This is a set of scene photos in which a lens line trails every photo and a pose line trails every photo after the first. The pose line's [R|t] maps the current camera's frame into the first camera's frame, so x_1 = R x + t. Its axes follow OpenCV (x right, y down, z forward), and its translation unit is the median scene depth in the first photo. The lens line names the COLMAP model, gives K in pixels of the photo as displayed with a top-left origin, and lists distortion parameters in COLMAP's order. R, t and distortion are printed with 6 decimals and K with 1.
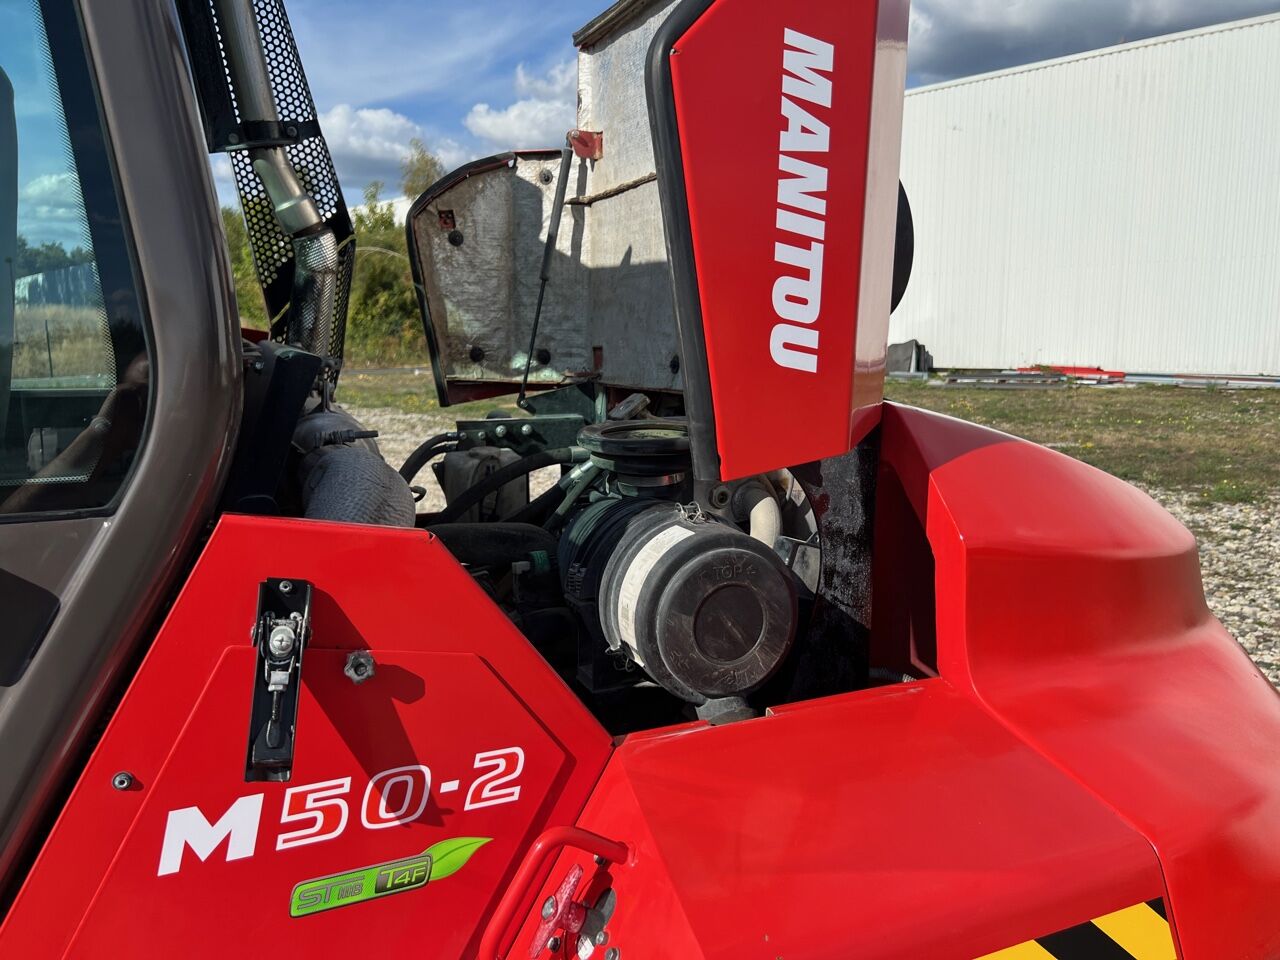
lens RADIAL K [[979.9, 0, 643.1], [0, 979.9, 472.8], [0, 0, 1]] dist [0.057396, -0.070202]
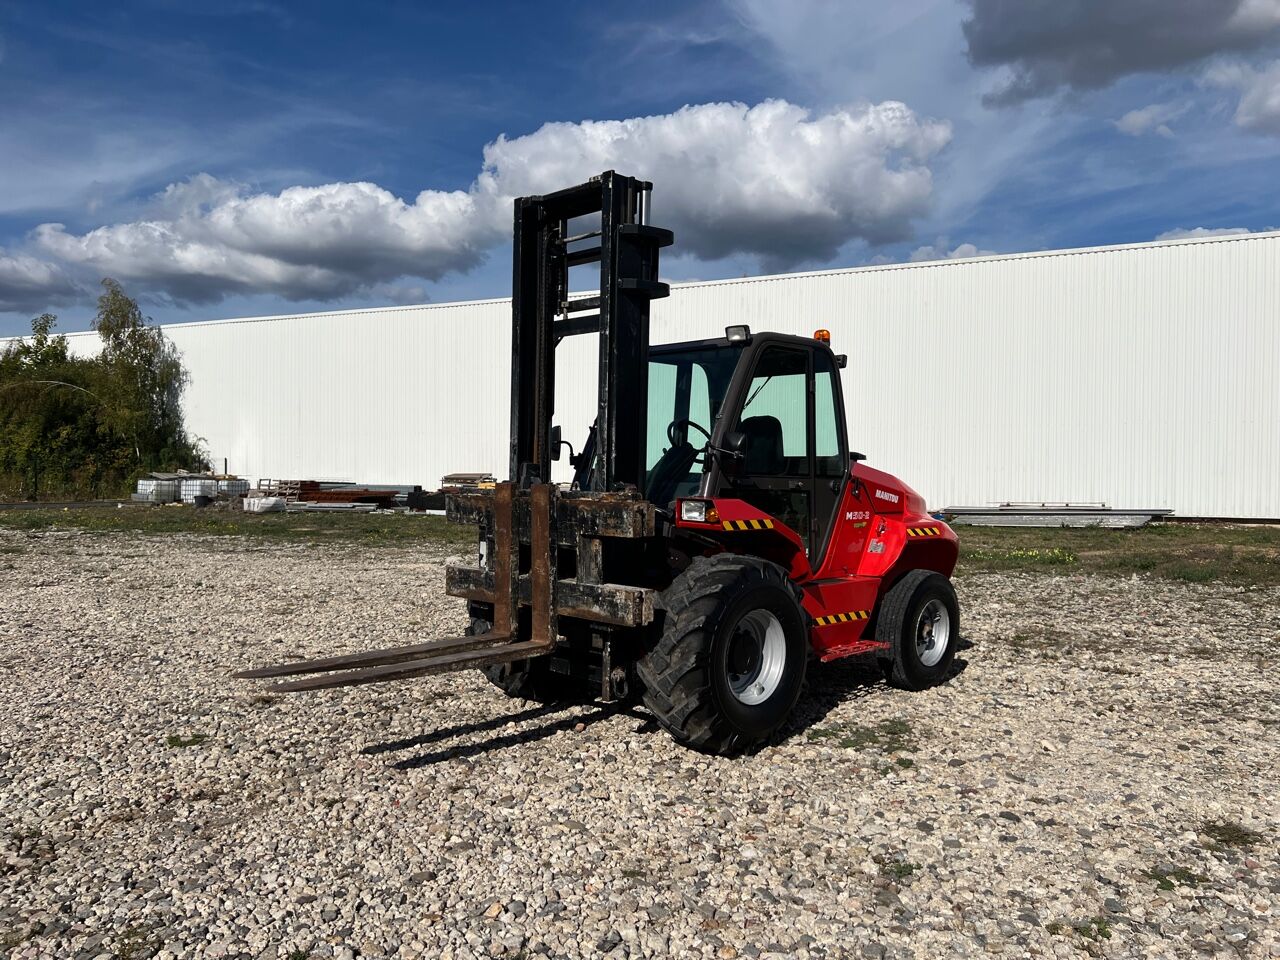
lens RADIAL K [[979.9, 0, 643.1], [0, 979.9, 472.8], [0, 0, 1]] dist [0.057396, -0.070202]
pose [[0.928819, 0.020258, 0.369980, -0.147773], [0.033899, 0.989671, -0.139290, 0.031266], [-0.368980, 0.141917, 0.918539, -0.175996]]
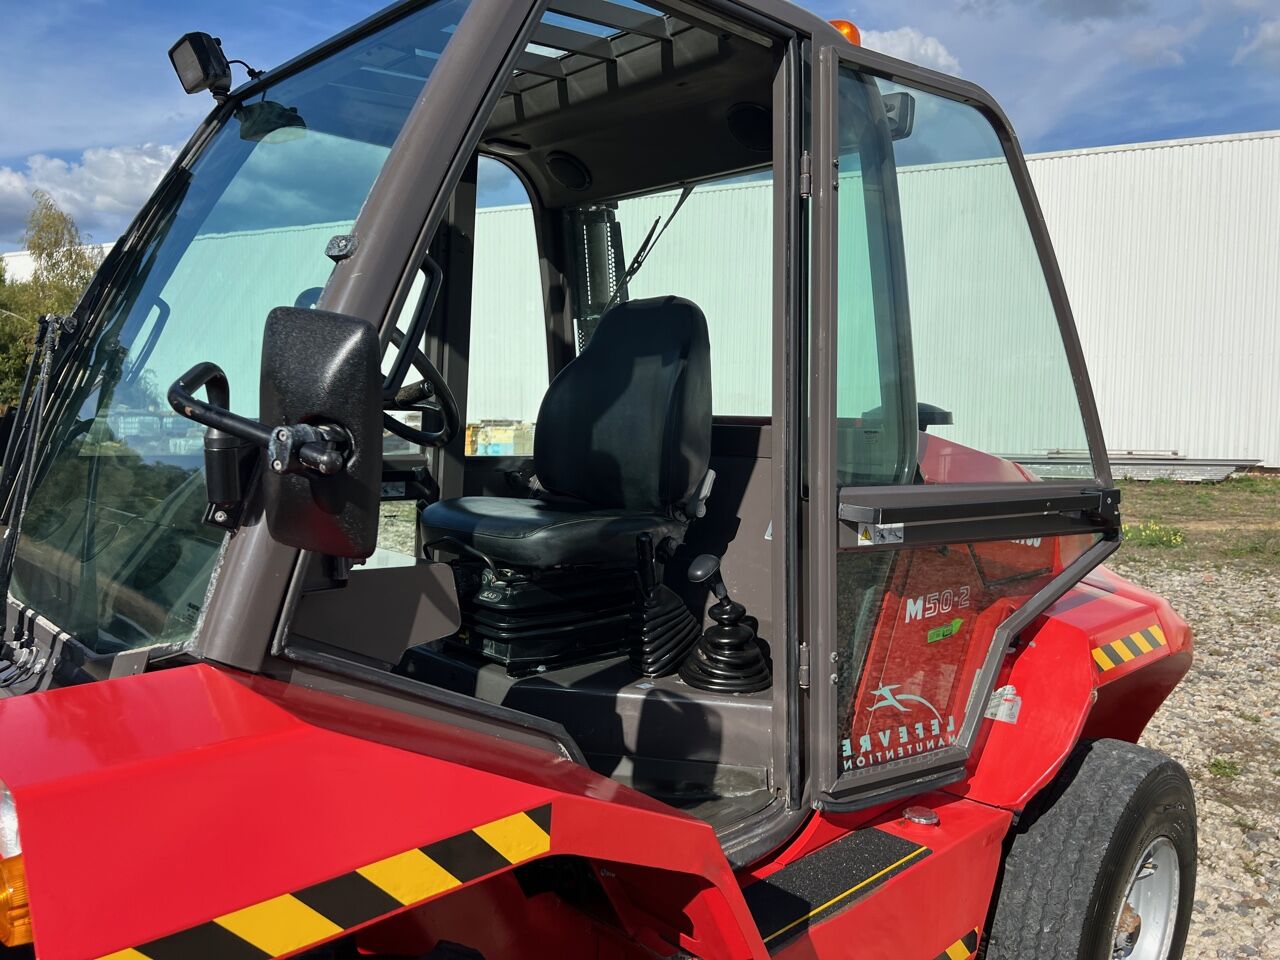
lens RADIAL K [[970.1, 0, 642.5], [0, 970.1, 475.4], [0, 0, 1]] dist [0.060092, -0.060231]
pose [[0.934303, -0.001885, 0.356475, -0.058396], [0.028703, 0.997137, -0.069958, 0.004295], [-0.355322, 0.075594, 0.931682, -0.036209]]
